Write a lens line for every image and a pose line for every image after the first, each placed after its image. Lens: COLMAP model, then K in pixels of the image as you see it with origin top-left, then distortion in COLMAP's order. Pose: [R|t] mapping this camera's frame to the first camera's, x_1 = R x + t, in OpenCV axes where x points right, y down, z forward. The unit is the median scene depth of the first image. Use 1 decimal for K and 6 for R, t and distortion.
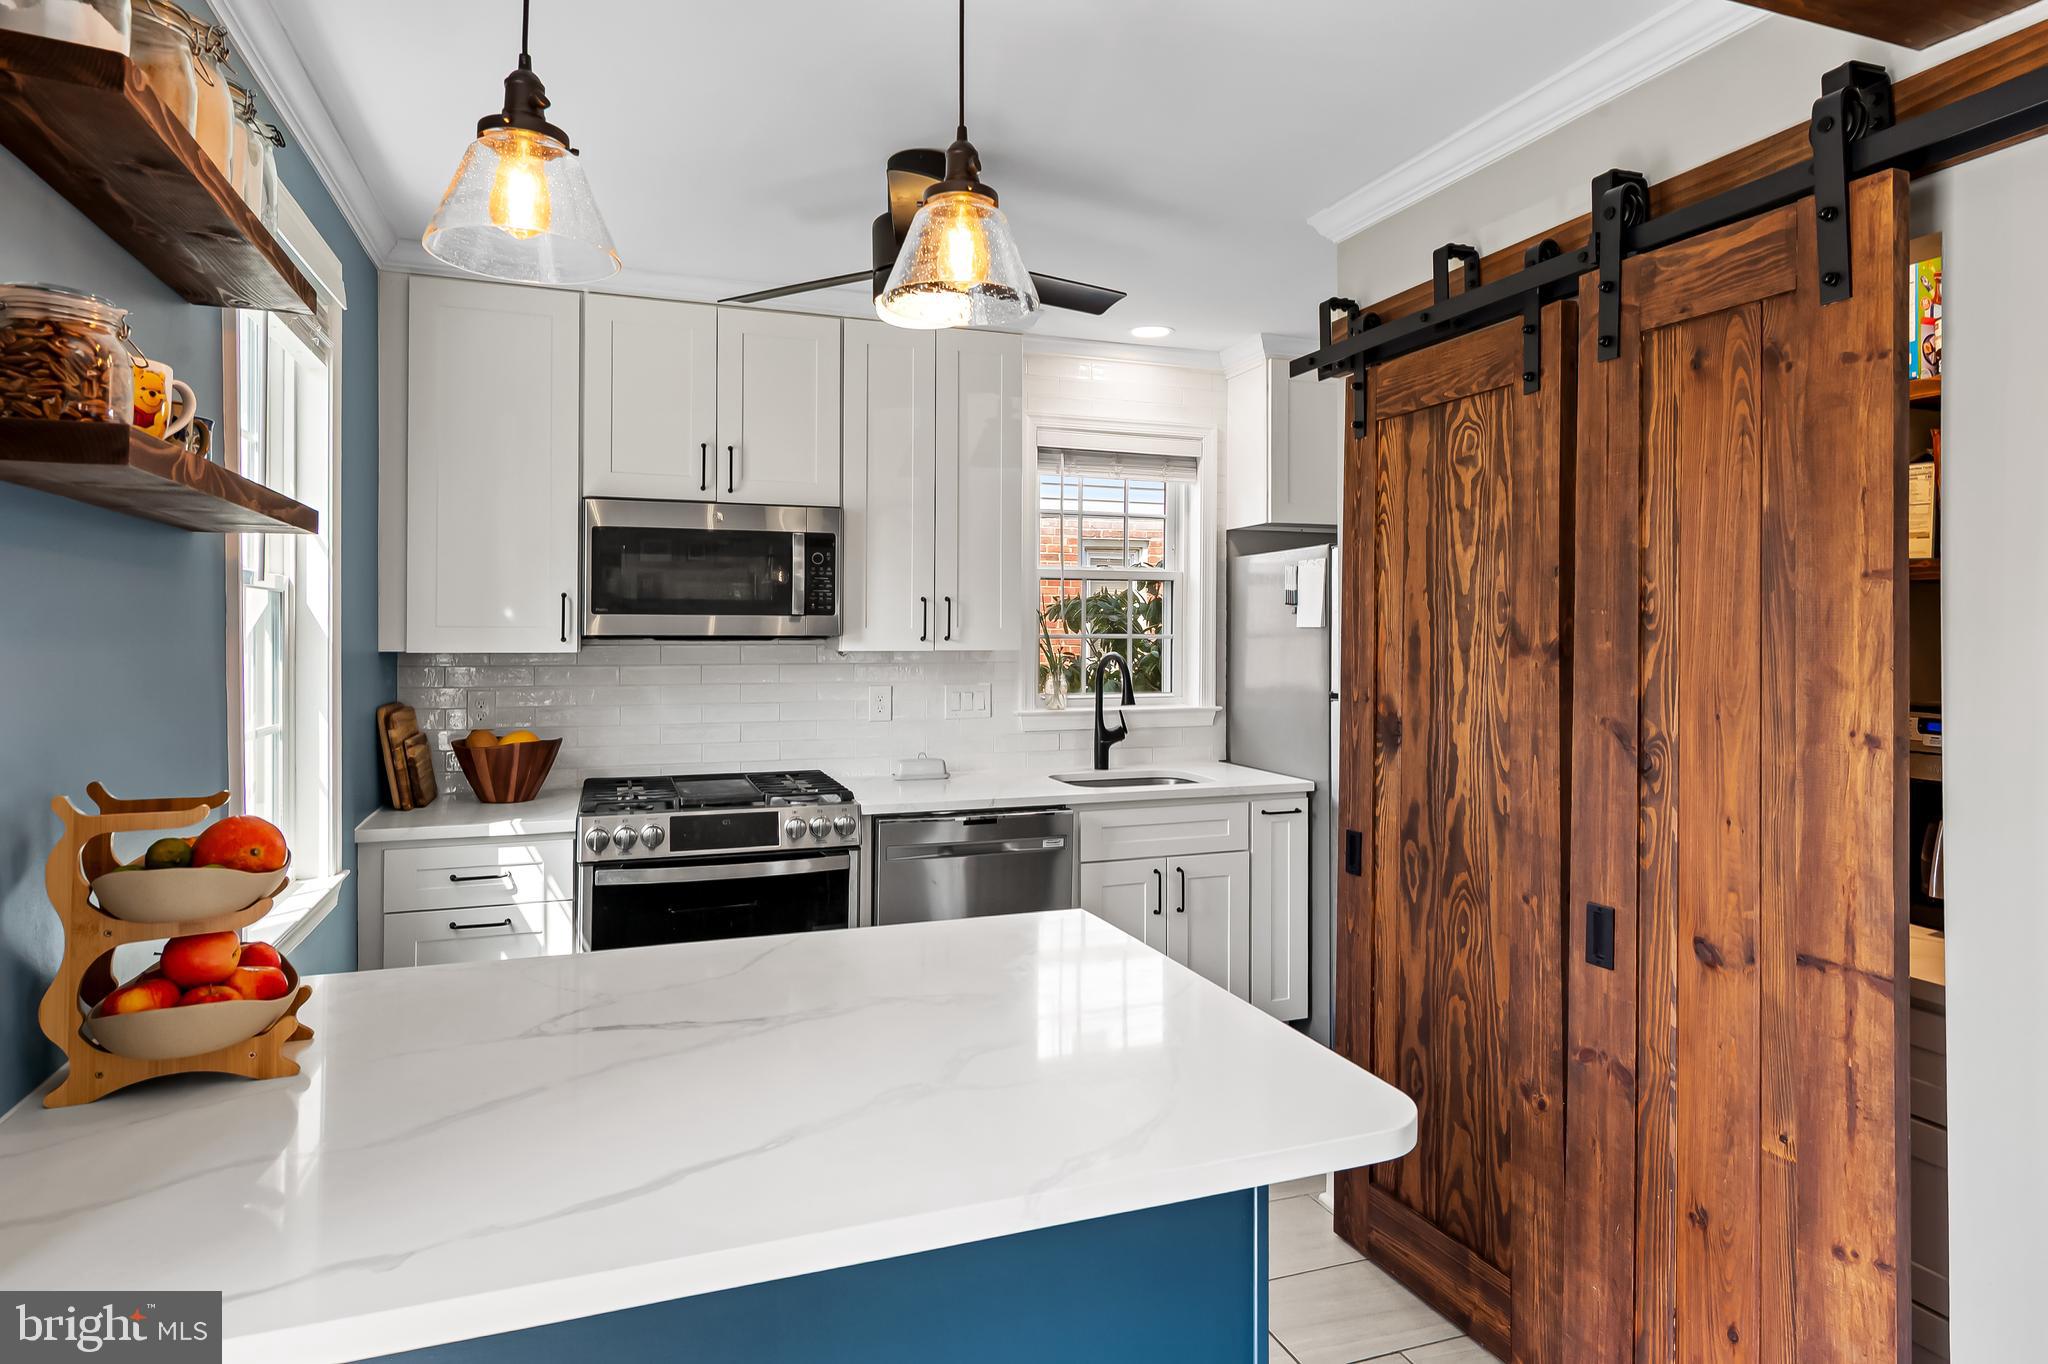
lens RADIAL K [[1136.1, 0, 1026.7], [0, 1136.1, 637.0], [0, 0, 1]] dist [0.009800, -0.004526]
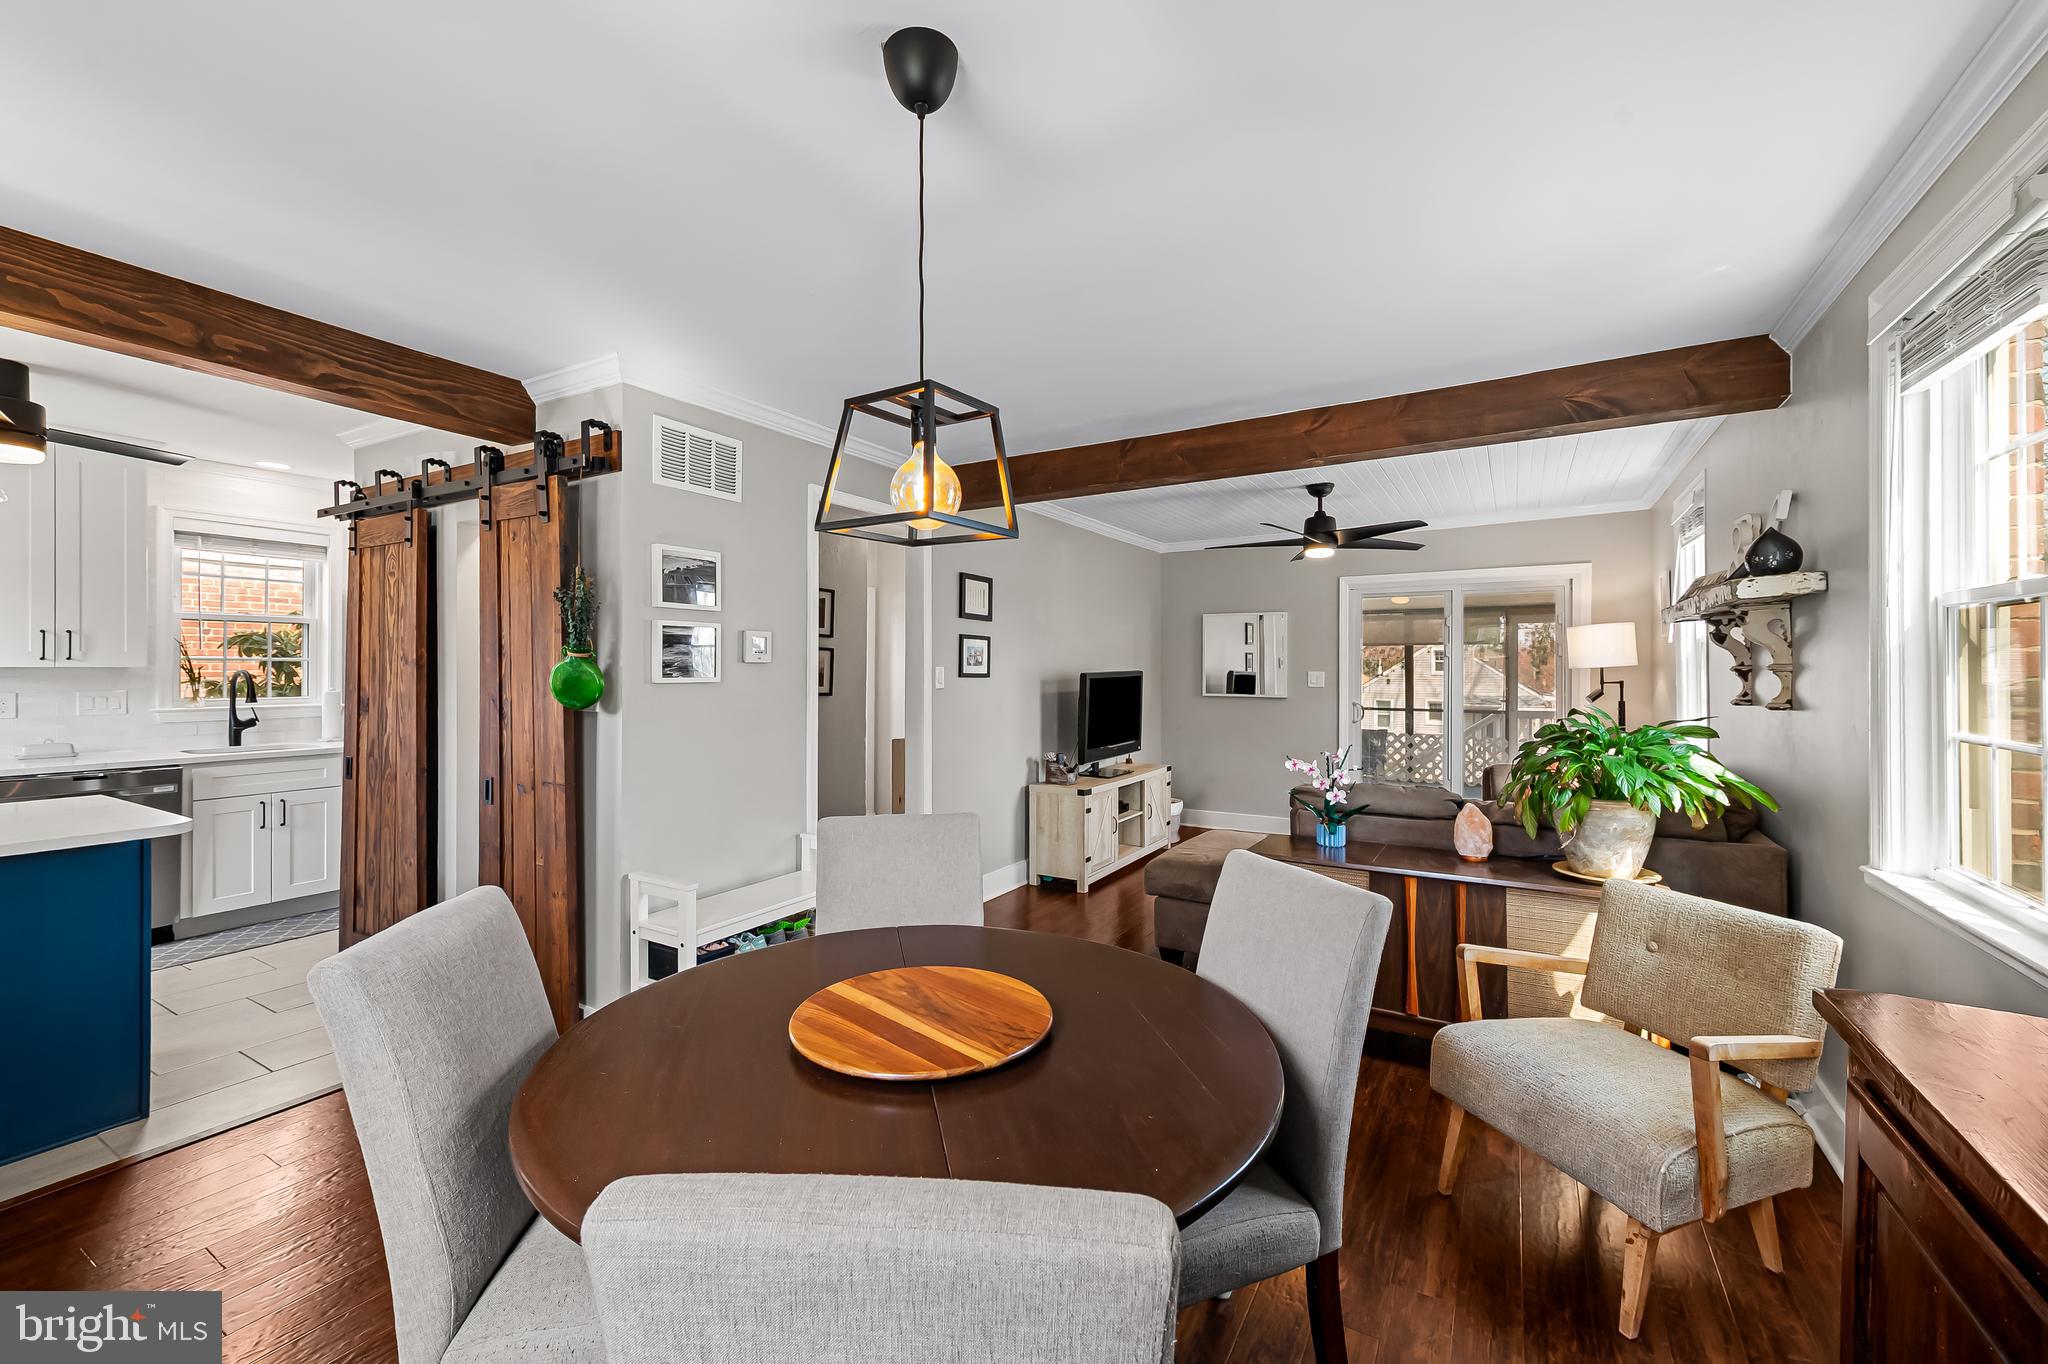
lens RADIAL K [[836.6, 0, 1021.4], [0, 836.6, 668.6], [0, 0, 1]] dist [0.006675, -0.000116]
pose [[0.778059, 0.000693, 0.628191, 0.299397], [-0.001462, 0.999999, 0.000707, 0.017494], [-0.628190, -0.001469, 0.778059, -0.900441]]
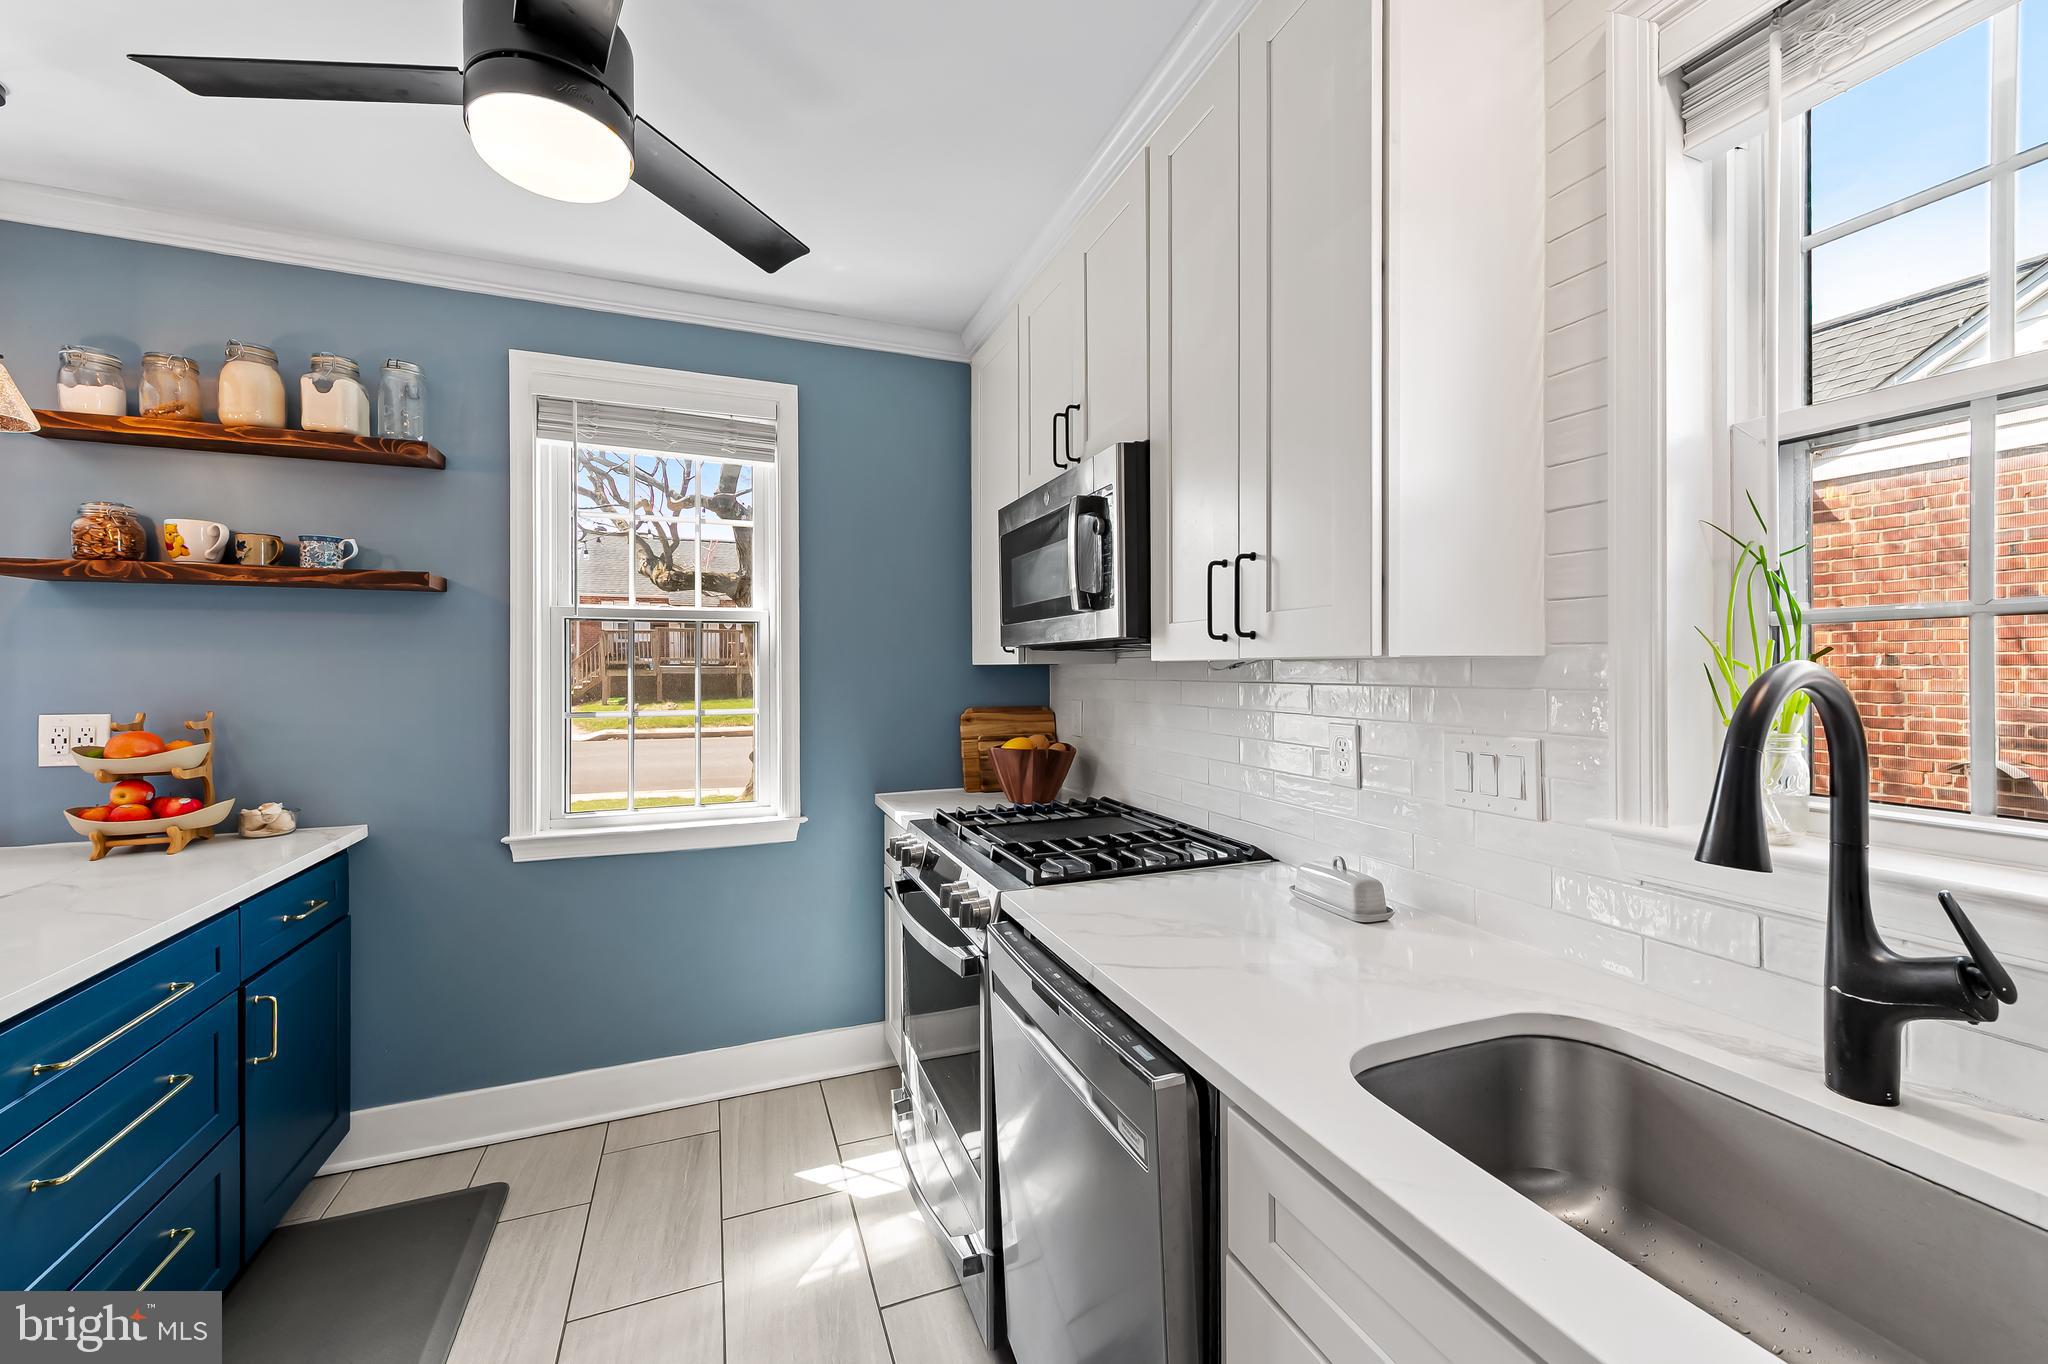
lens RADIAL K [[802.1, 0, 1027.7], [0, 802.1, 671.7], [0, 0, 1]] dist [0.005482, -0.000153]
pose [[0.028609, 0.002078, -0.999589, 0.427455], [0.001692, 0.999996, 0.002127, 0.024836], [0.999589, -0.001752, 0.028605, 1.339053]]
